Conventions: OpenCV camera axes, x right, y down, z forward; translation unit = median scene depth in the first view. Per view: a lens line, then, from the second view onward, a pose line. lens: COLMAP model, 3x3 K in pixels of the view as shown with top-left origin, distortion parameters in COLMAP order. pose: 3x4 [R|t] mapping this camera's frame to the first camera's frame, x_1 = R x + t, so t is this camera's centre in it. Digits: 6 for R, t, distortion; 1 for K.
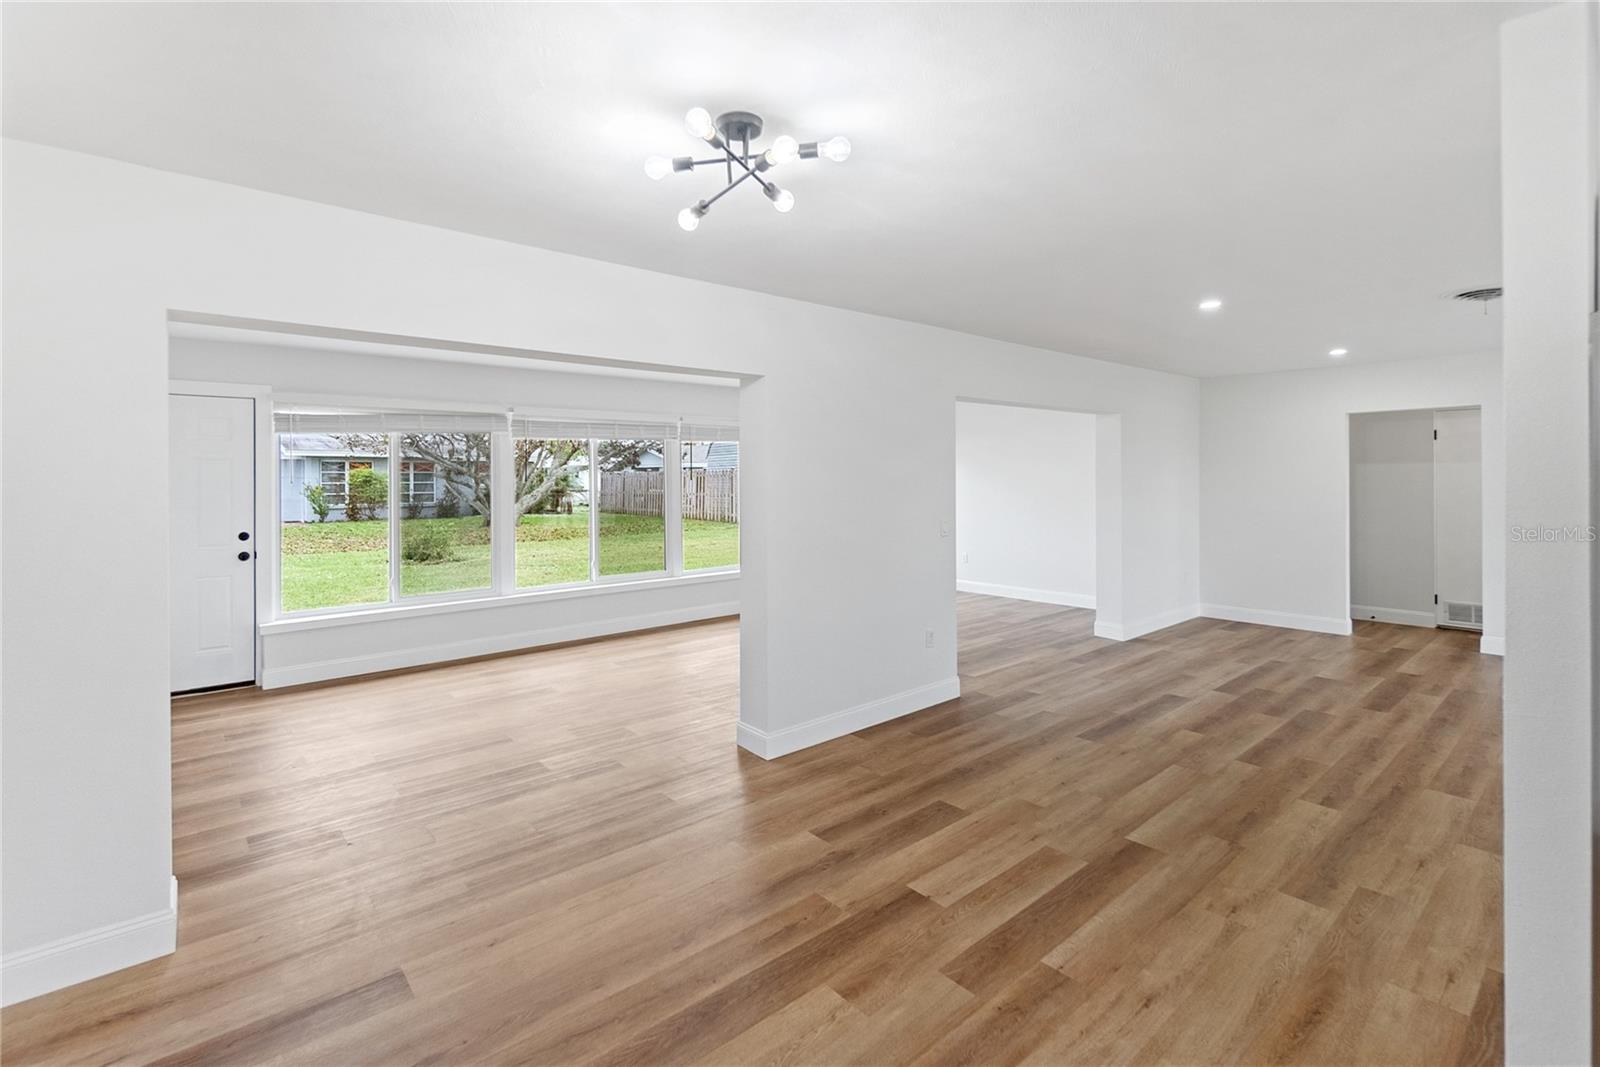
lens RADIAL K [[728.1, 0, 797.8], [0, 728.1, 471.4], [0, 0, 1]] dist [0.001843, -0.001099]
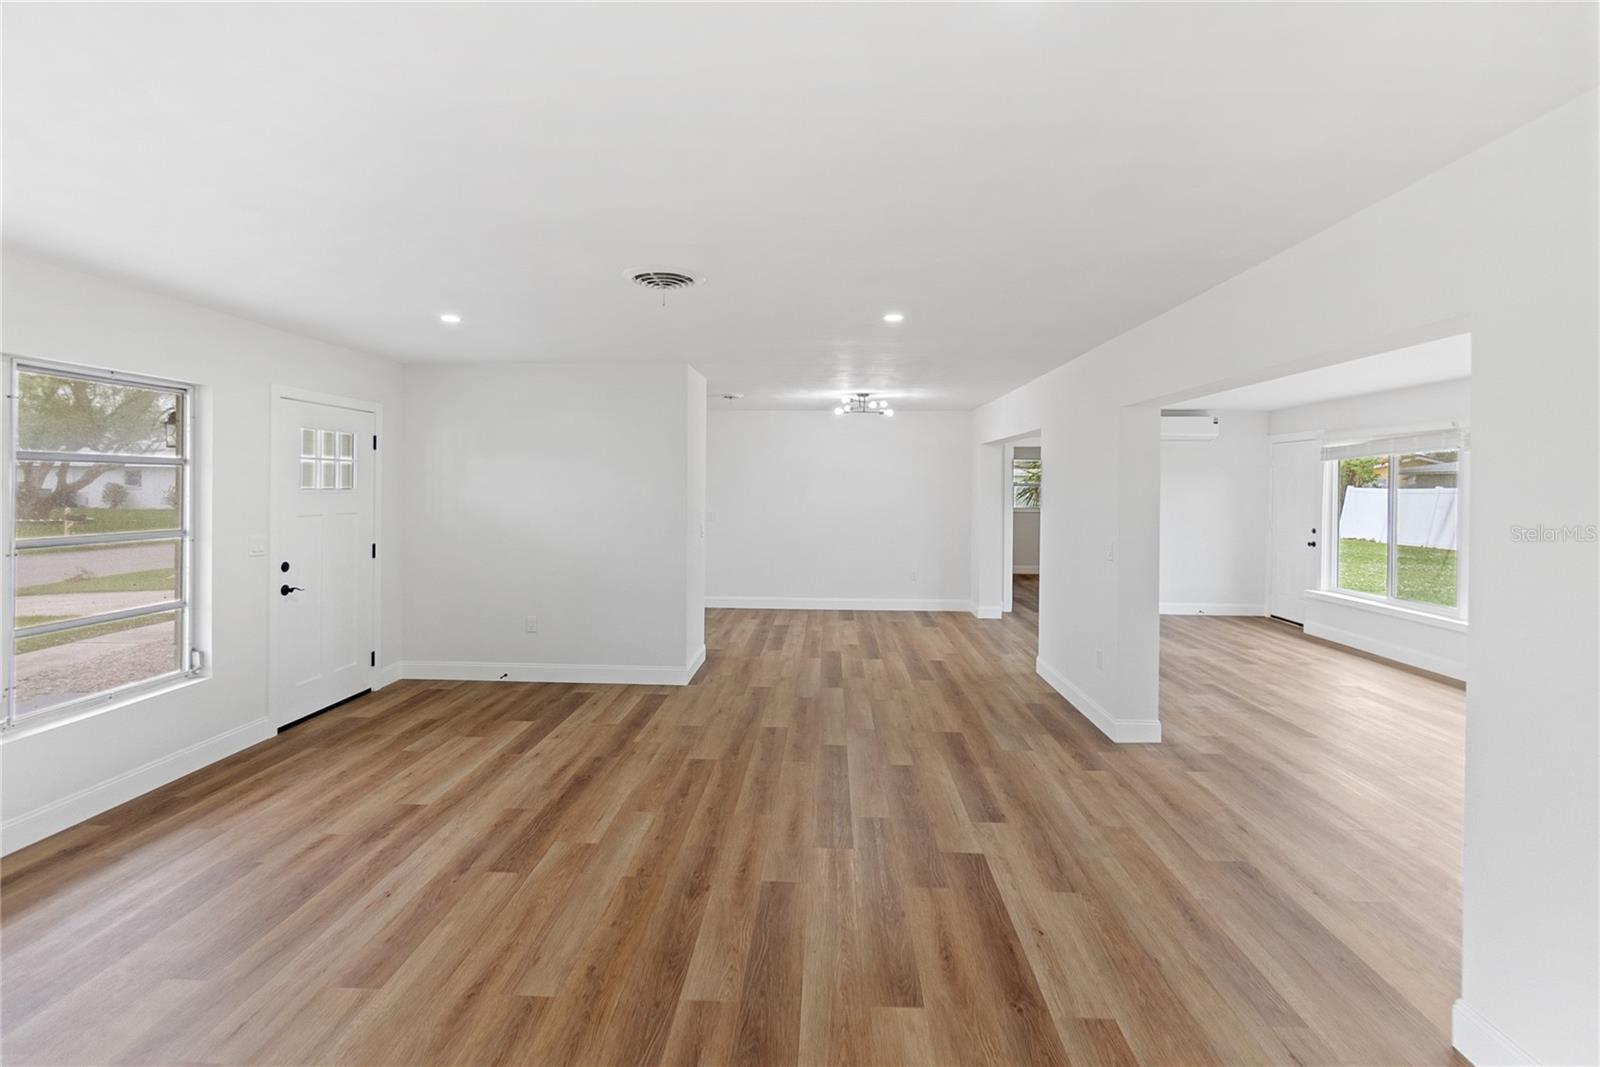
lens RADIAL K [[730.6, 0, 797.7], [0, 730.6, 489.6], [0, 0, 1]] dist [-0.003488, -0.000306]
pose [[-0.685683, 0.005000, -0.727884, 1.385789], [-0.000978, 0.999969, 0.007790, -0.009567], [0.727900, 0.006053, -0.685657, 1.616250]]
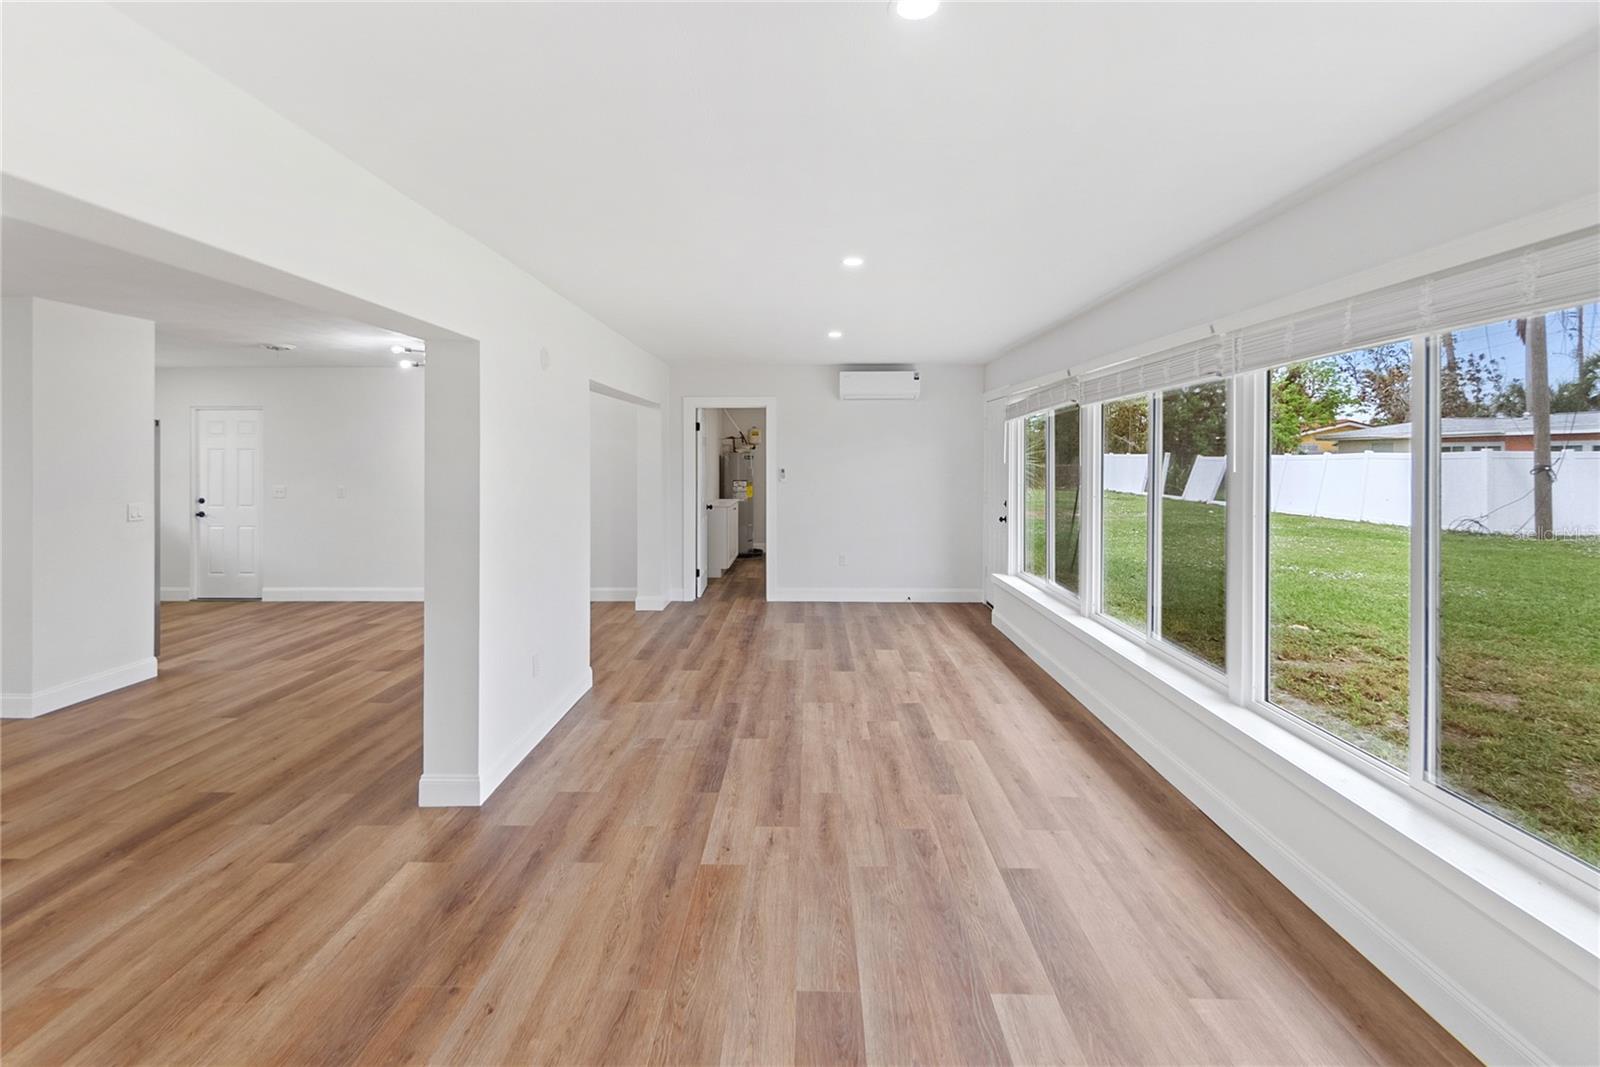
lens RADIAL K [[743.2, 0, 797.5], [0, 743.2, 455.0], [0, 0, 1]] dist [-0.000485, -0.000028]
pose [[-0.664431, 0.004607, -0.747335, 0.594439], [0.008358, 0.999964, -0.001266, 0.002955], [0.747303, -0.007087, -0.664446, 2.053004]]
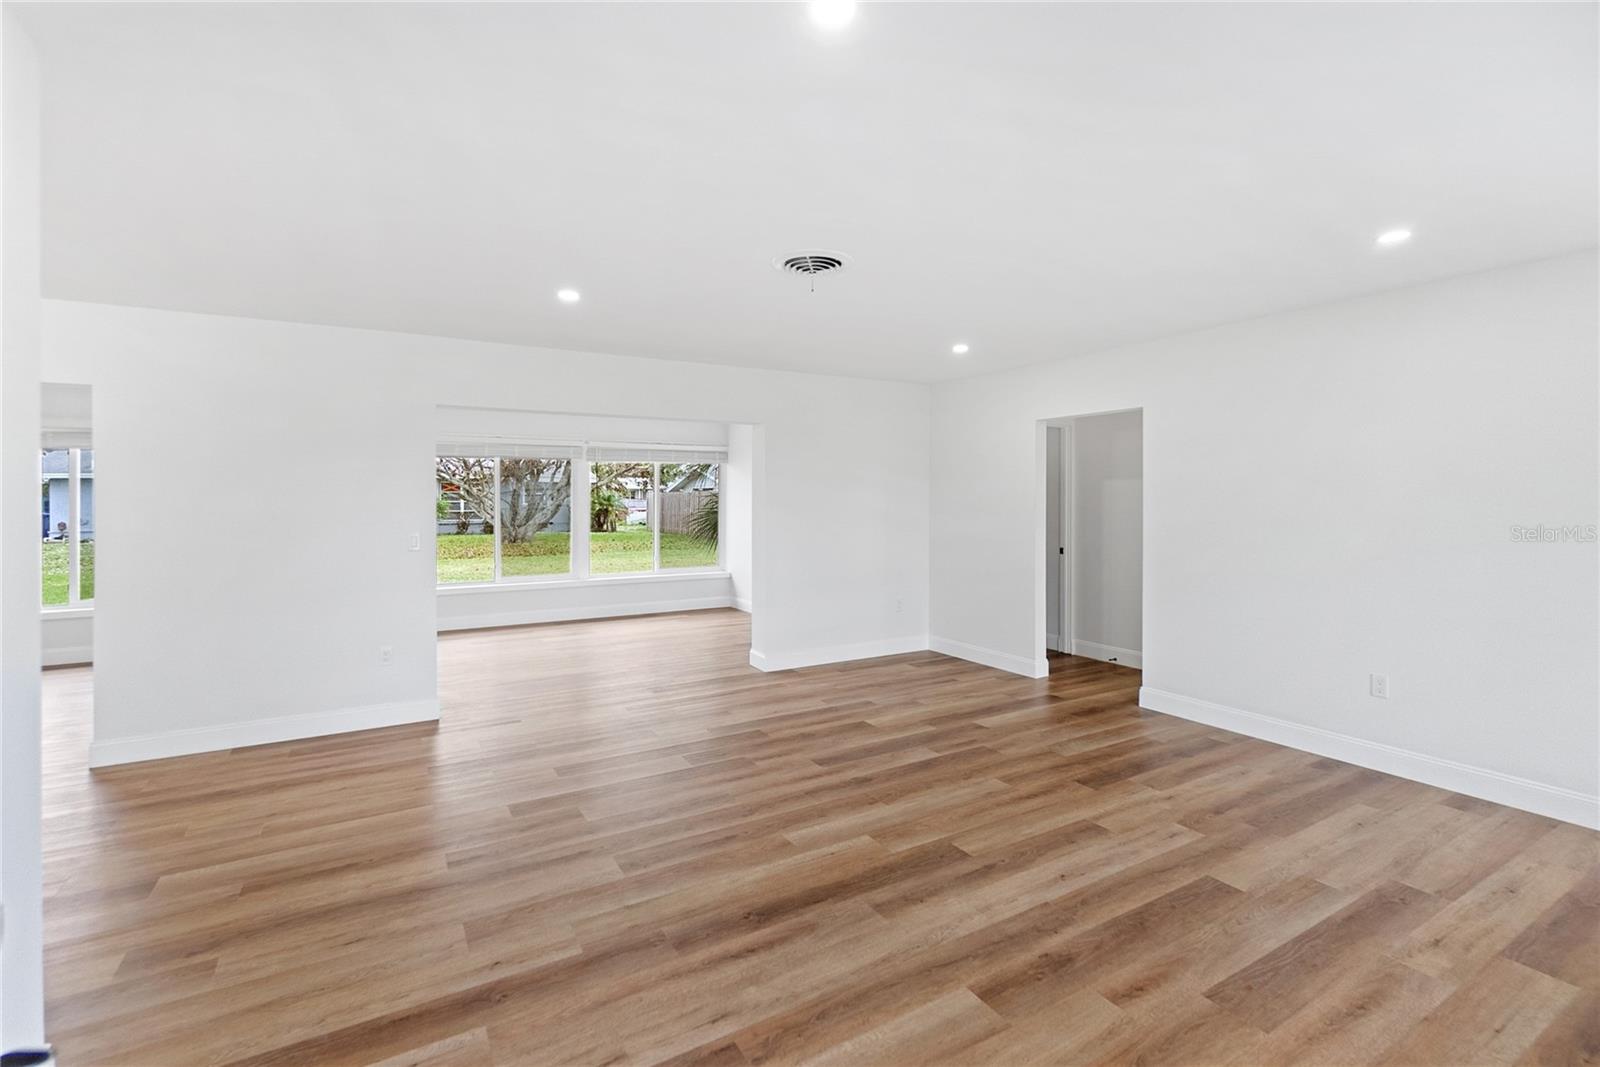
lens RADIAL K [[714.9, 0, 792.7], [0, 714.9, 498.2], [0, 0, 1]] dist [0.000220, -0.000255]
pose [[0.983753, 0.005613, -0.179442, 1.029648], [-0.004671, 0.999973, 0.005676, 0.013899], [0.179469, -0.004746, 0.983752, 0.193612]]
